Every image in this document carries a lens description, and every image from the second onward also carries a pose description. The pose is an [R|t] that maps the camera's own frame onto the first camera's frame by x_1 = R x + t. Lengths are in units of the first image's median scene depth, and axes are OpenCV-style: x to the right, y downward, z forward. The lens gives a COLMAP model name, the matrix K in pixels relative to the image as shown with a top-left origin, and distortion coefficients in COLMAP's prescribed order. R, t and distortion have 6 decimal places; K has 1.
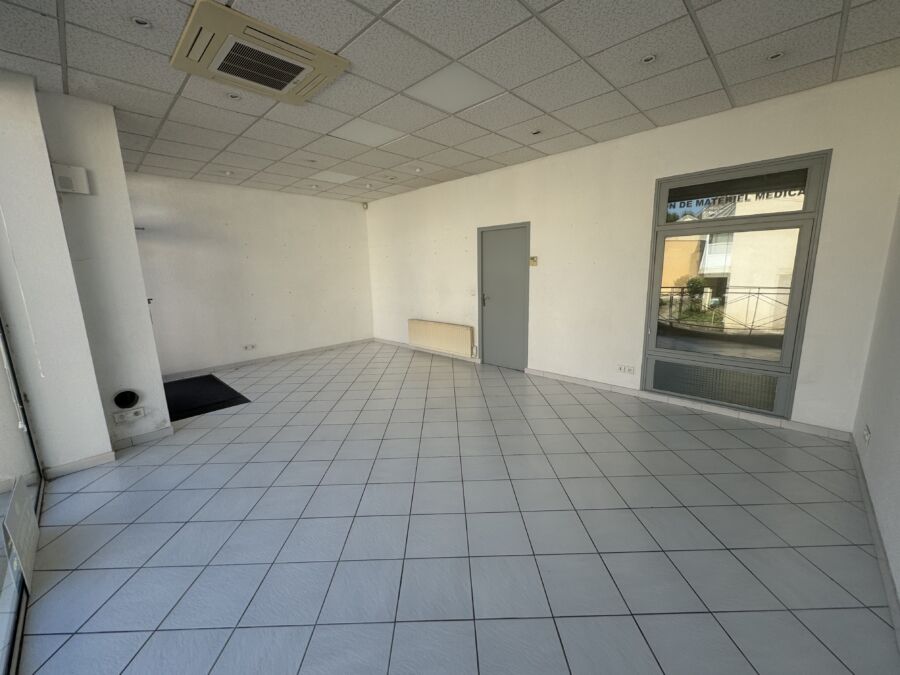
lens RADIAL K [[358.1, 0, 448.5], [0, 358.1, 338.2], [0, 0, 1]] dist [-0.000350, -0.000344]
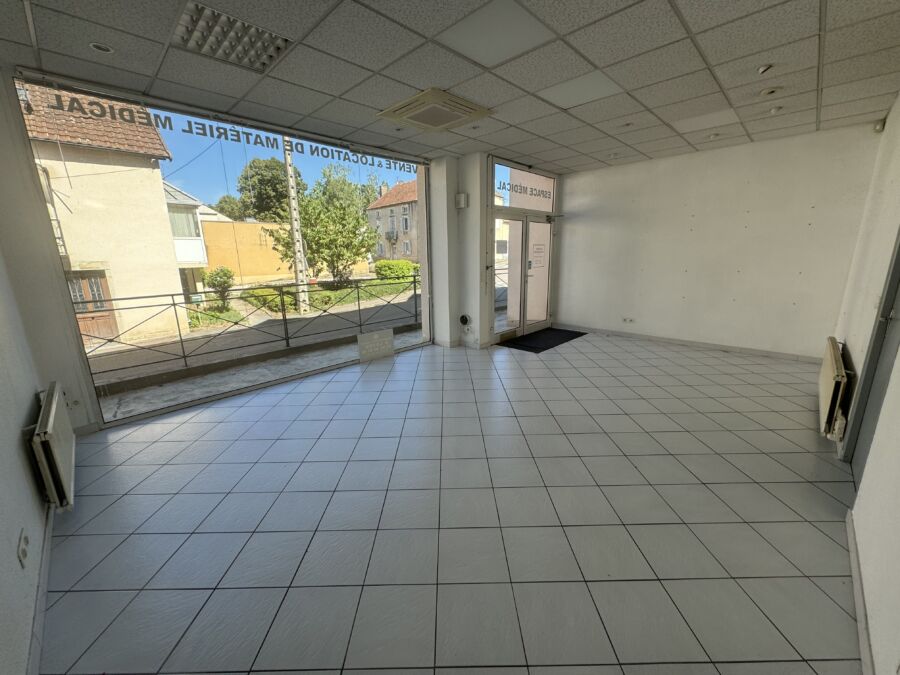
lens RADIAL K [[361.0, 0, 450.0], [0, 361.0, 337.5], [0, 0, 1]] dist [-0.001058, -0.000116]
pose [[-0.006325, 0.255842, -0.966698, 0.705864], [-0.172089, 0.952016, 0.253082, -0.154332], [0.985061, 0.167959, 0.038005, 0.685271]]
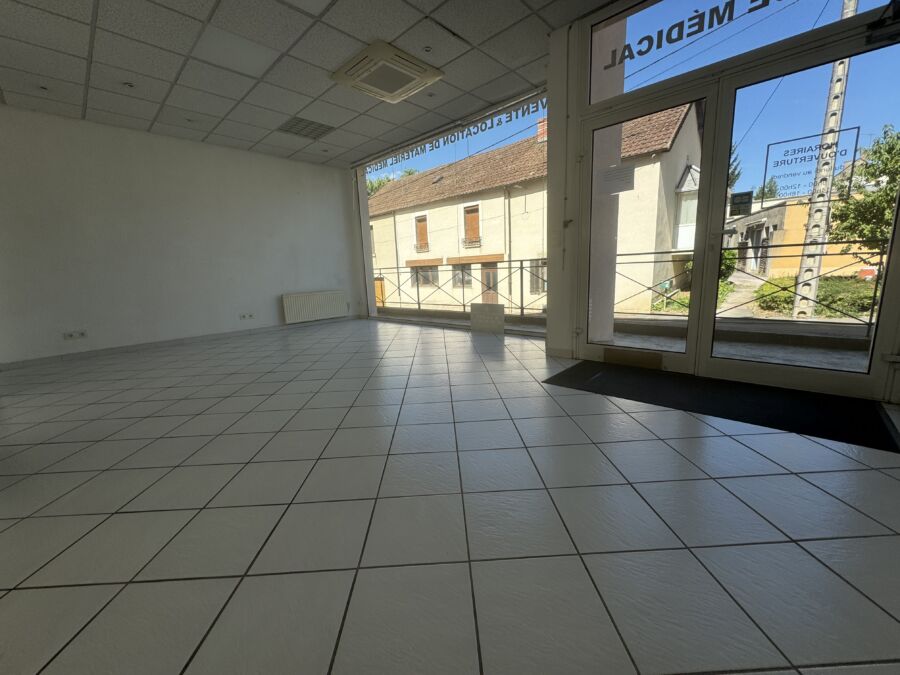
lens RADIAL K [[358.1, 0, 448.5], [0, 358.1, 338.2], [0, 0, 1]] dist [-0.000350, -0.000344]
pose [[-0.997452, 0.071246, -0.003640, -0.410390], [0.064805, 0.926239, 0.371325, -0.162354], [0.029827, 0.370143, -0.928496, 1.685043]]
